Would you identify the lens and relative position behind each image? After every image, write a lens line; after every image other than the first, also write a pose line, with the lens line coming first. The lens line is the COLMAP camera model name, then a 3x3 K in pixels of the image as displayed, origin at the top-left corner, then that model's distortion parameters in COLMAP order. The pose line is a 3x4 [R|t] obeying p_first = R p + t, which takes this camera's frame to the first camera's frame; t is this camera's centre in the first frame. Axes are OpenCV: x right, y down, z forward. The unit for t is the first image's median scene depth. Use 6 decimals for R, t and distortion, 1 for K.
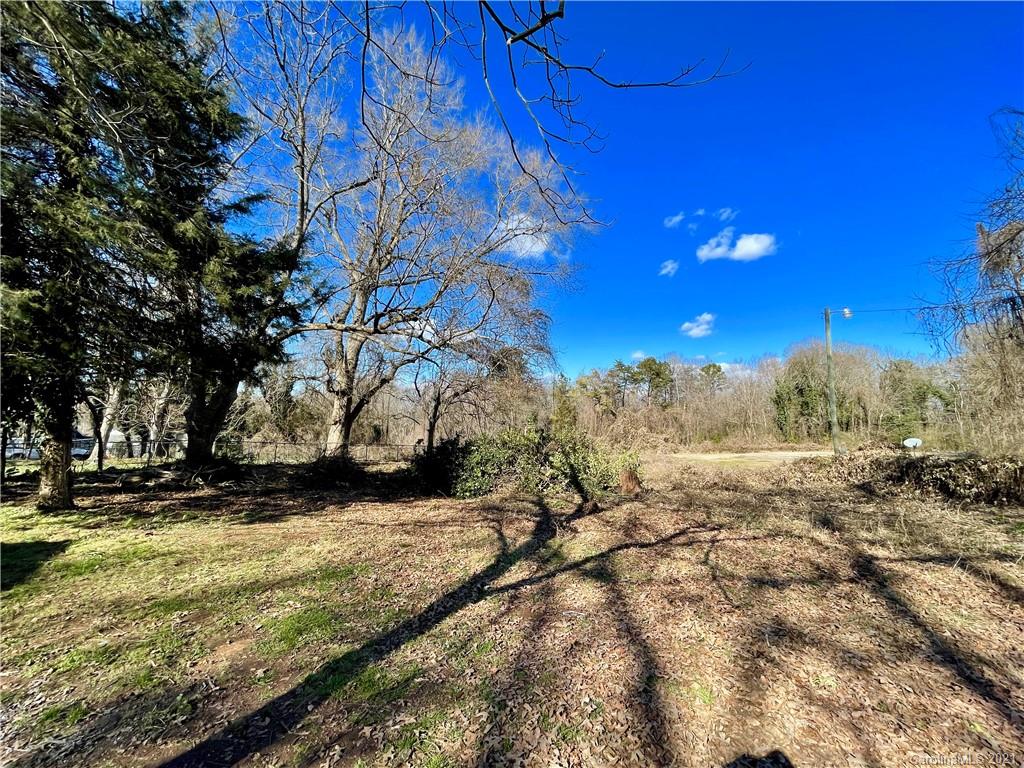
lens RADIAL K [[418.0, 0, 522.2], [0, 418.0, 383.8], [0, 0, 1]] dist [0.013368, -0.002606]
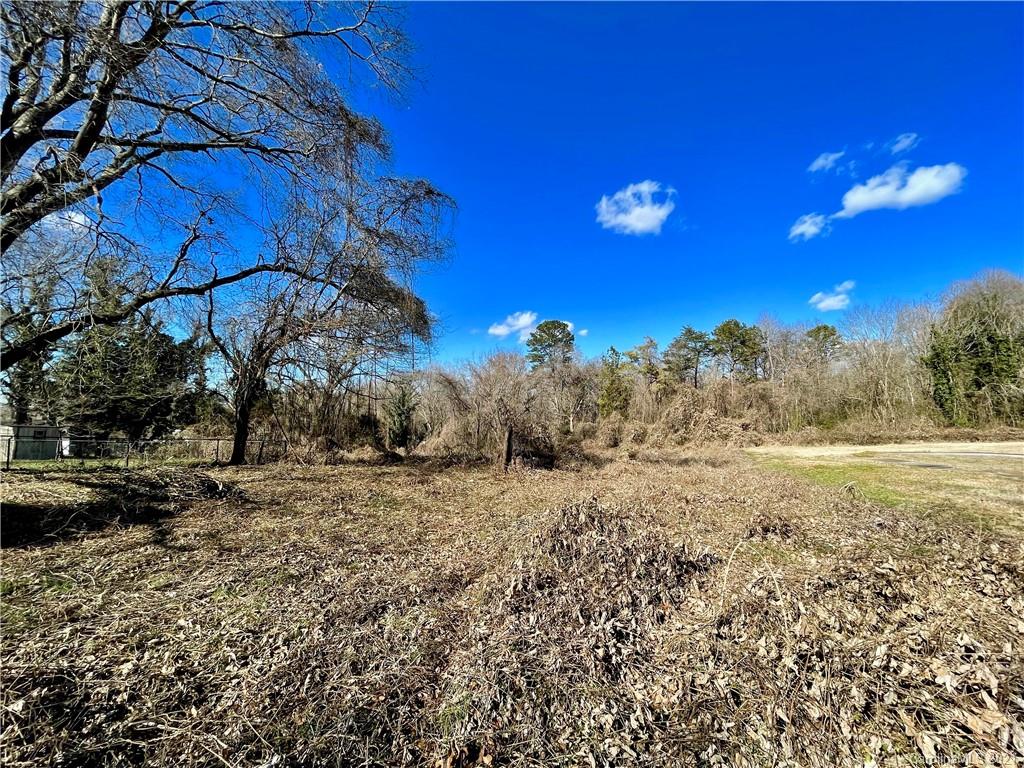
lens RADIAL K [[418.0, 0, 522.2], [0, 418.0, 383.8], [0, 0, 1]] dist [0.013368, -0.002606]
pose [[0.977070, -0.038474, -0.209413, 0.120562], [0.042266, 0.999013, 0.013659, 0.035492], [0.208681, -0.022197, 0.977732, 0.226209]]
